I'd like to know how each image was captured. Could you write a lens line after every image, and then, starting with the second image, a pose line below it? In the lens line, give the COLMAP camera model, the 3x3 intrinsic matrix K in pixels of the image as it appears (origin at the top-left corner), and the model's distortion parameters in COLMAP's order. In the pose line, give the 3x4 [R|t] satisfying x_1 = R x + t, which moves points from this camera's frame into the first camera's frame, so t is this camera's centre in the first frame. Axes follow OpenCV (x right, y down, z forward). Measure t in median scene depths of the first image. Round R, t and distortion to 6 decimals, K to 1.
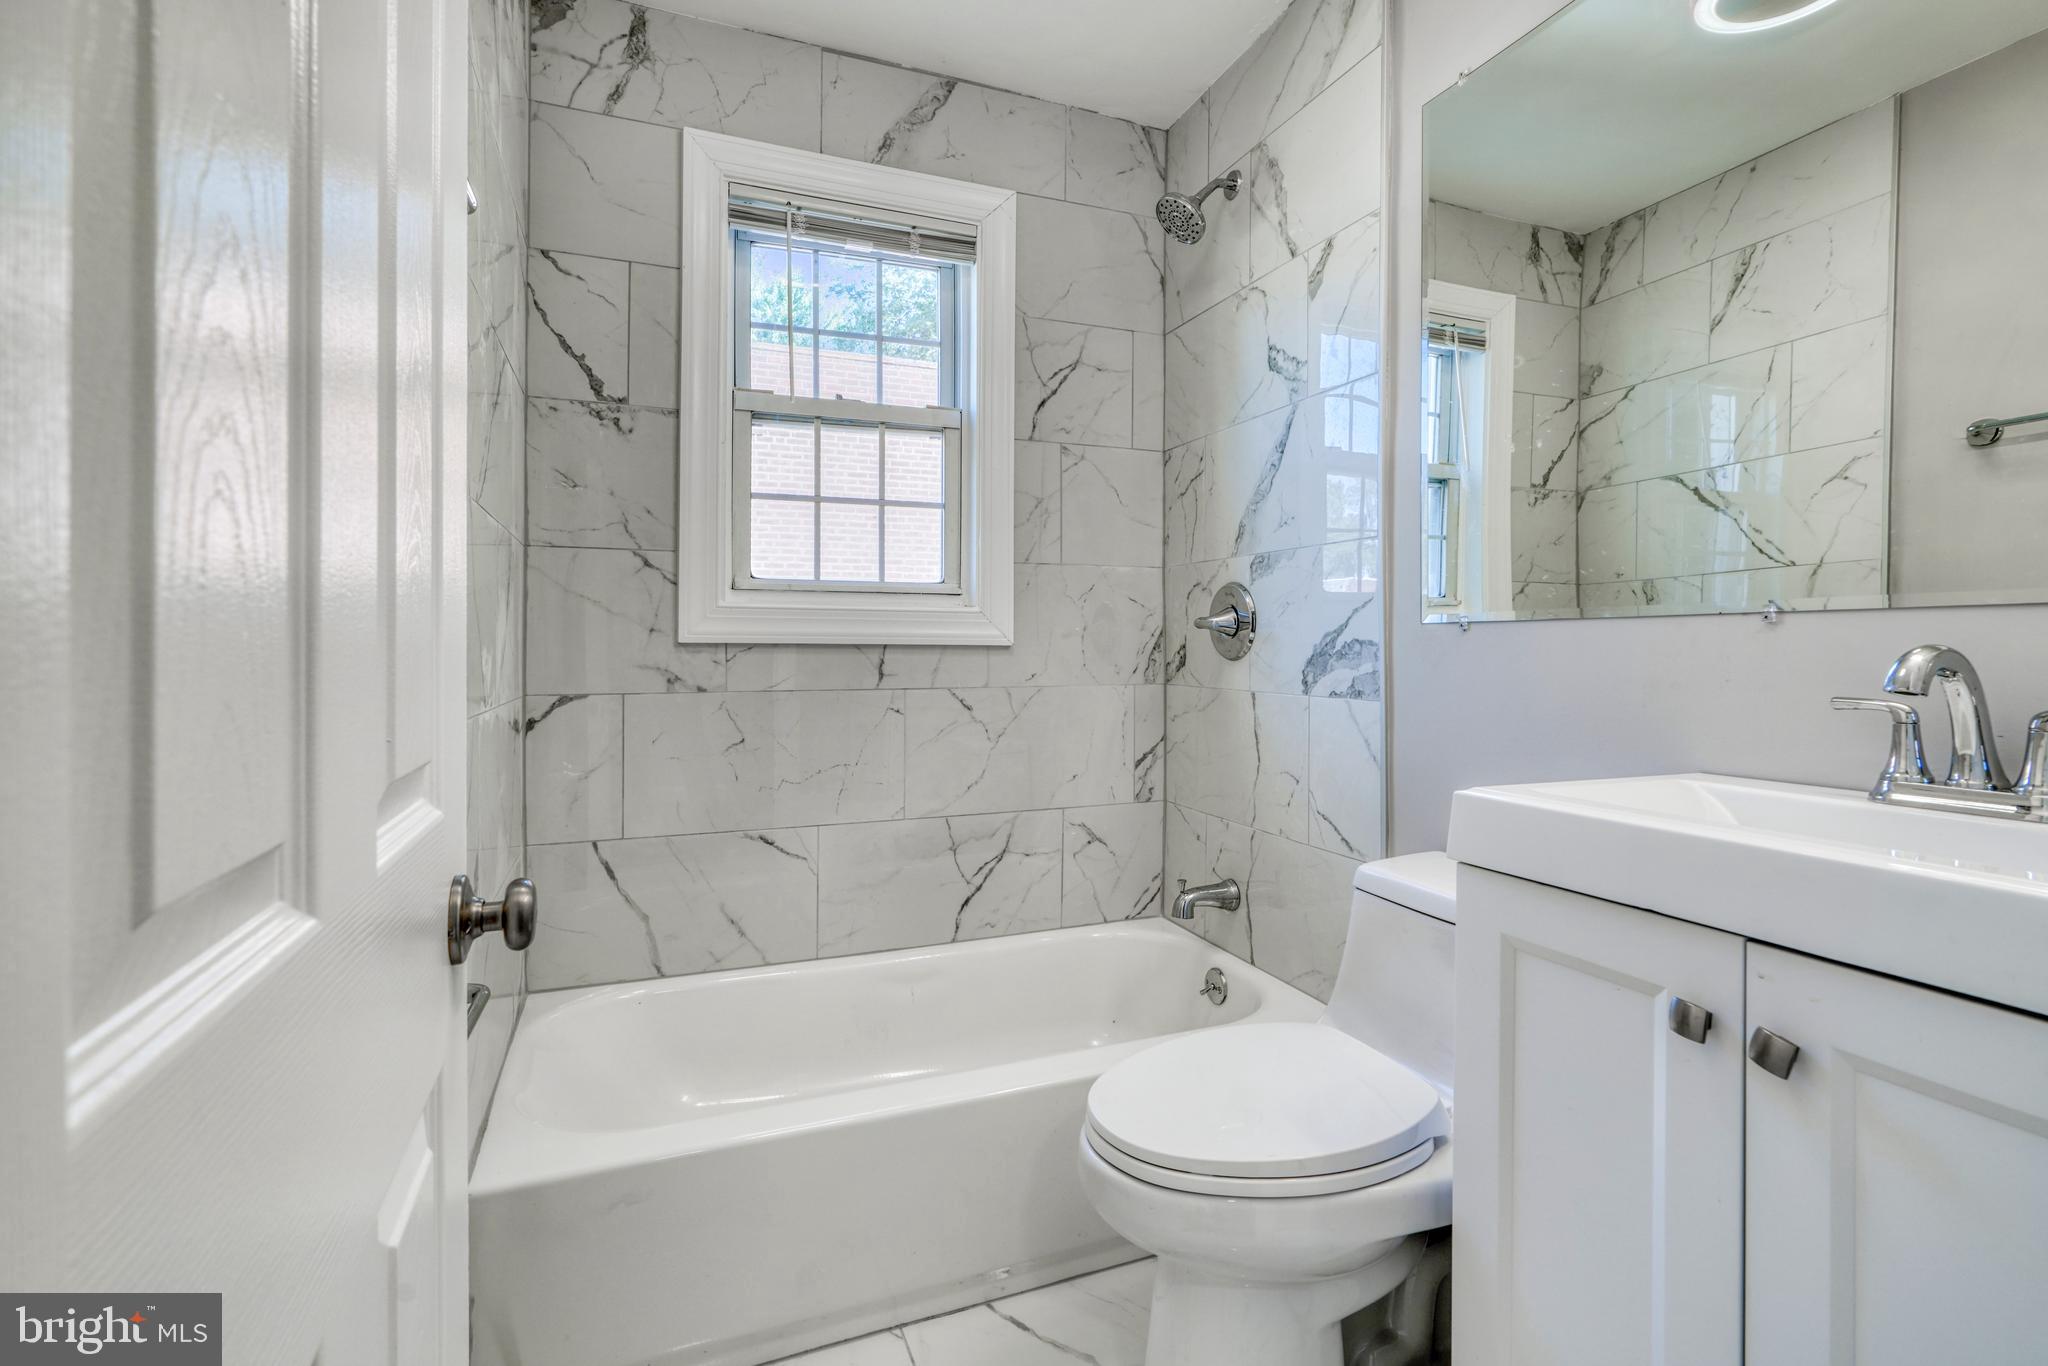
lens RADIAL K [[963.1, 0, 1013.7], [0, 963.1, 667.2], [0, 0, 1]] dist [-0.014017, 0.006165]
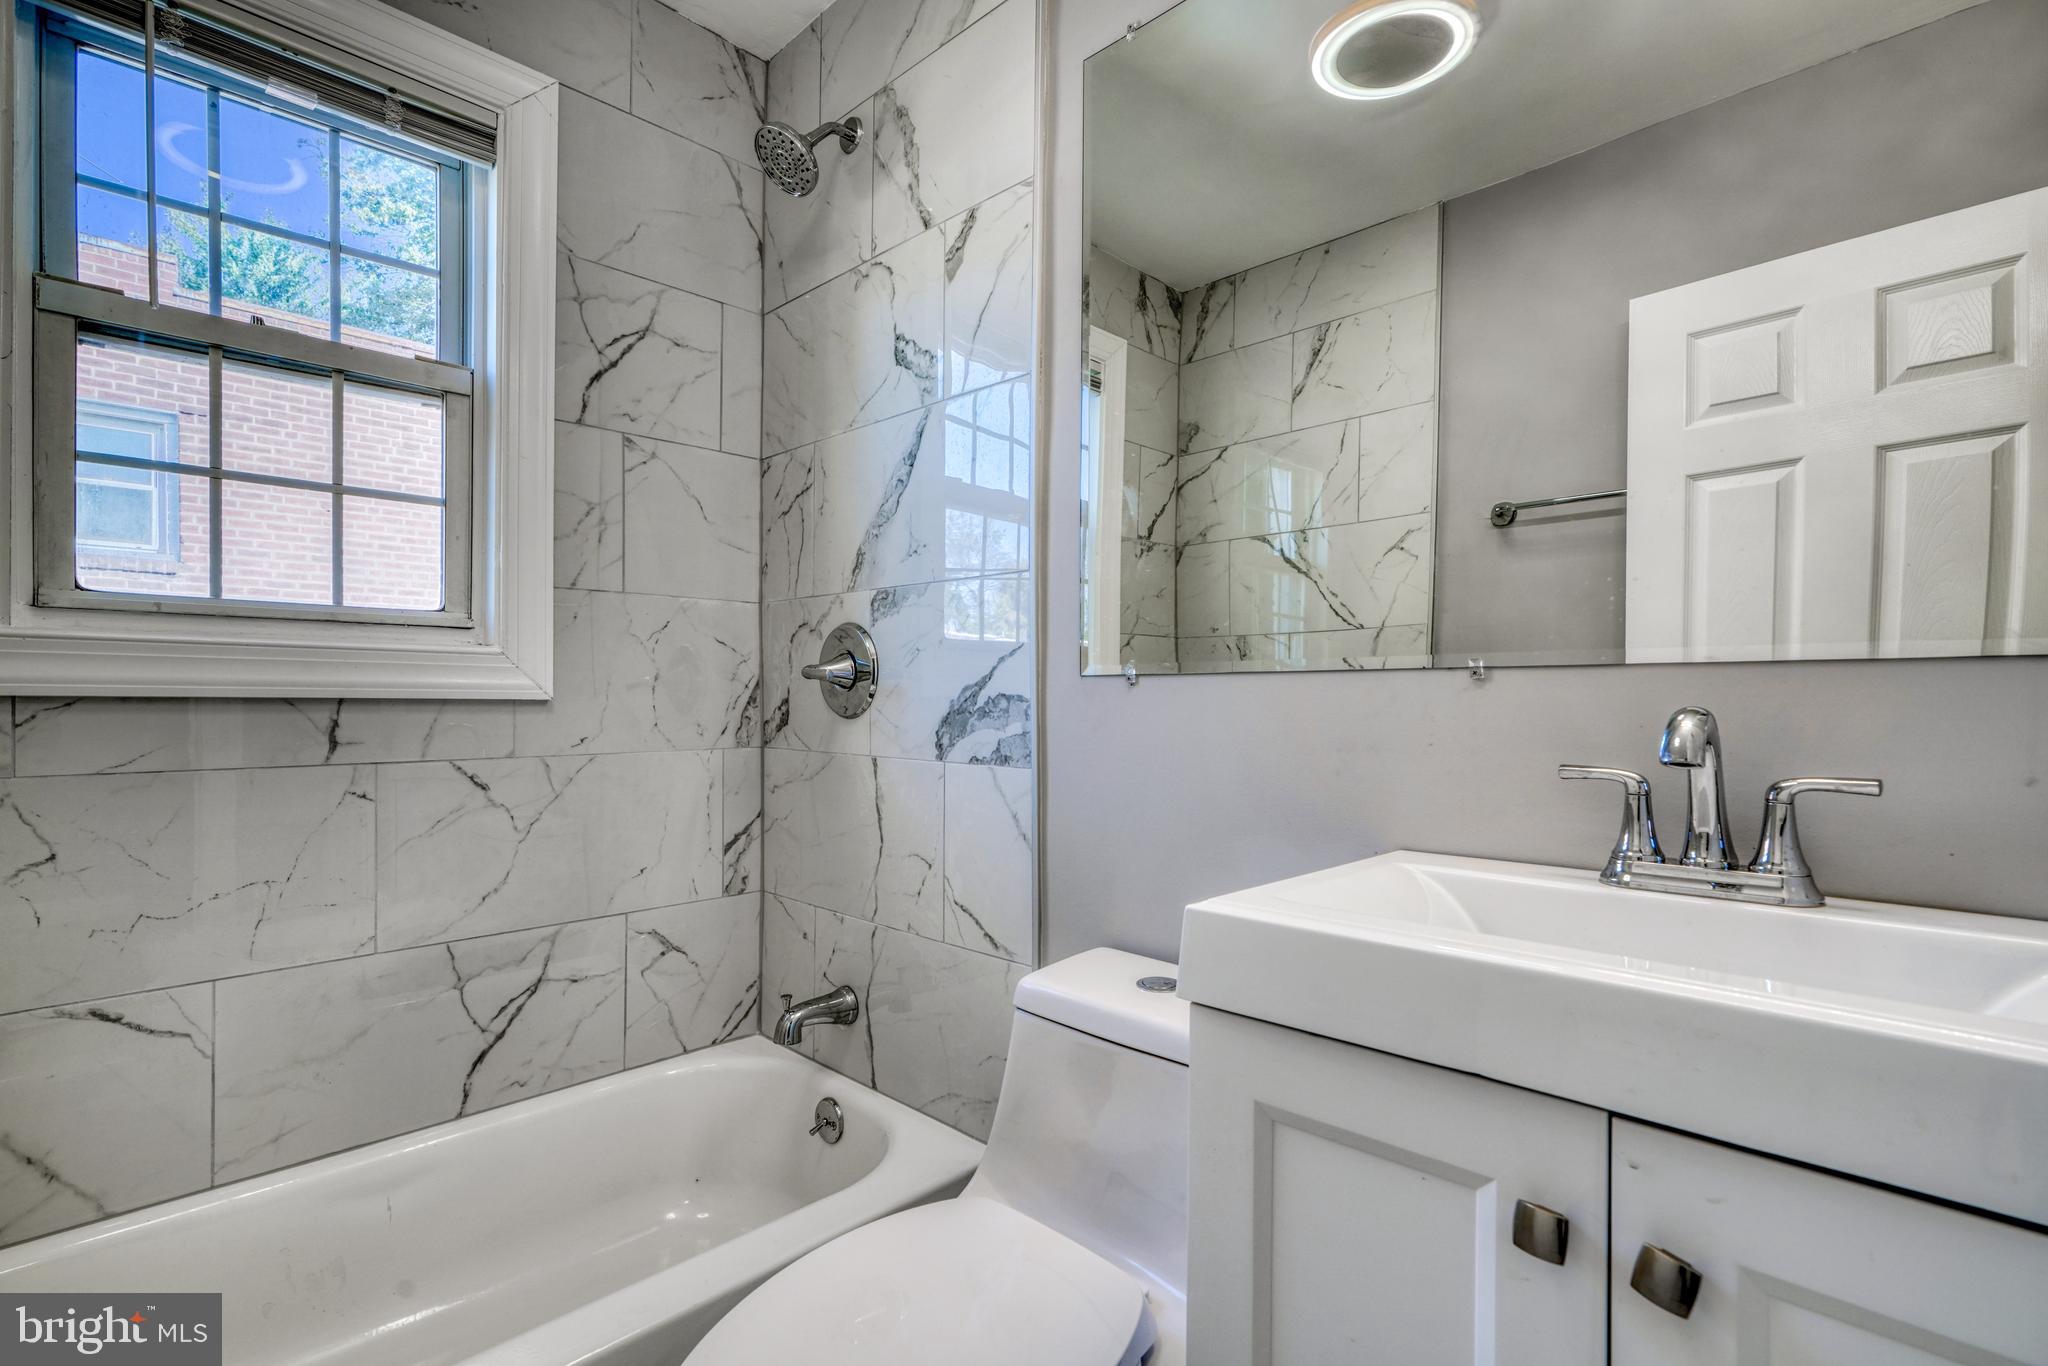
lens RADIAL K [[900.0, 0, 999.8], [0, 900.0, 690.7], [0, 0, 1]] dist [-0.015097, 0.008112]
pose [[0.908644, 0.002925, 0.417561, 0.024603], [0.007299, 0.999711, -0.022884, -0.011716], [-0.417507, 0.023841, 0.908361, 0.244977]]
